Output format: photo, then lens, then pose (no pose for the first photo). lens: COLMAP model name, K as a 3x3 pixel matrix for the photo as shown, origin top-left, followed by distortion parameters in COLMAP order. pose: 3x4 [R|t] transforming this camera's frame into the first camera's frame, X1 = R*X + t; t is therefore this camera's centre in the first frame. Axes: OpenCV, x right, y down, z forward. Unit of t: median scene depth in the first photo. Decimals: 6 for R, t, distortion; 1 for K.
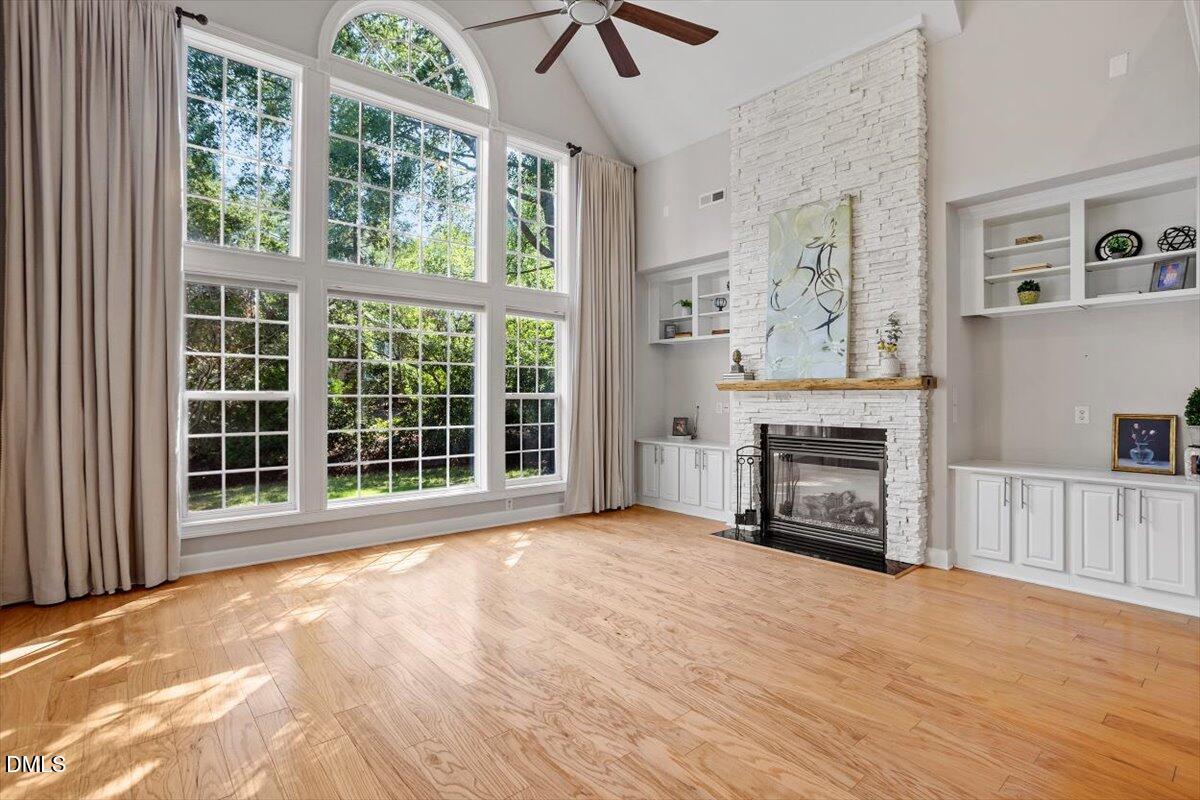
lens RADIAL K [[603.1, 0, 597.5], [0, 603.1, 396.7], [0, 0, 1]] dist [-0.036810, 0.000521]
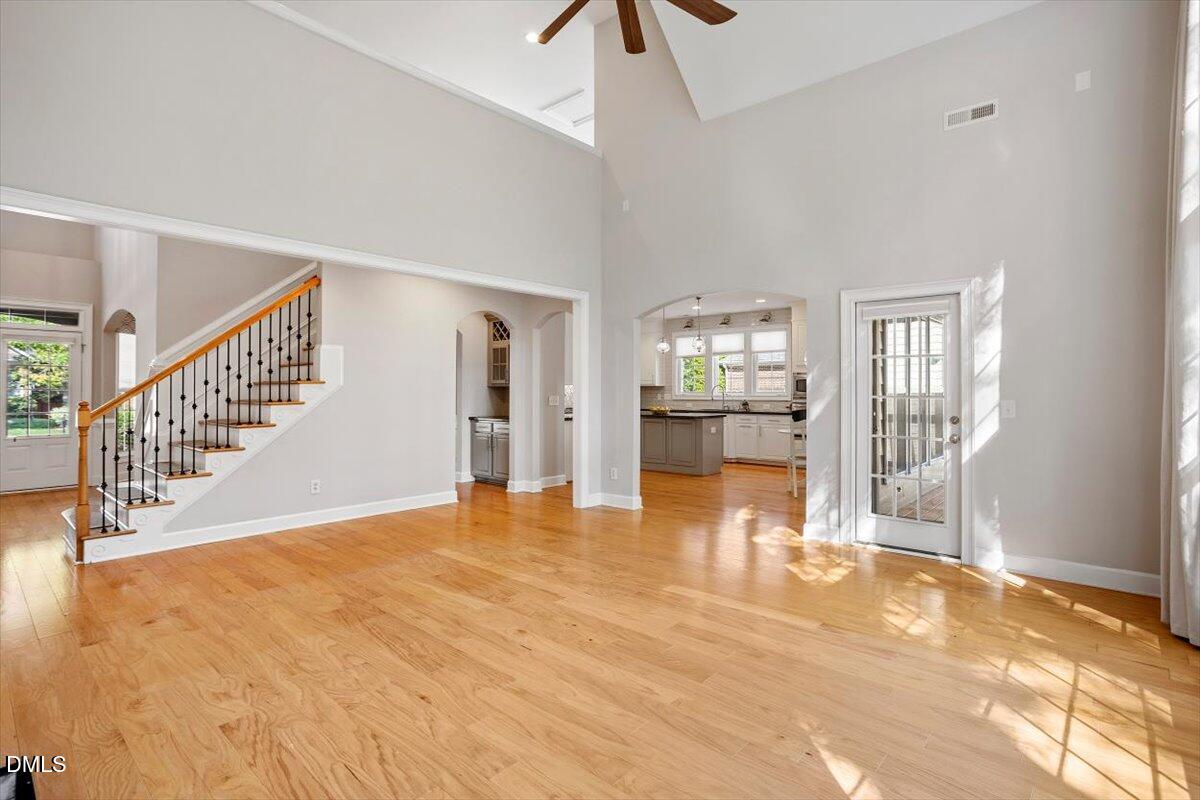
lens RADIAL K [[603.1, 0, 600.8], [0, 603.1, 394.3], [0, 0, 1]] dist [-0.036810, 0.000521]
pose [[-0.990879, 0.001412, -0.134750, 0.086280], [0.000341, 0.999968, 0.007969, -0.001682], [0.134757, 0.007850, -0.990848, 1.360666]]
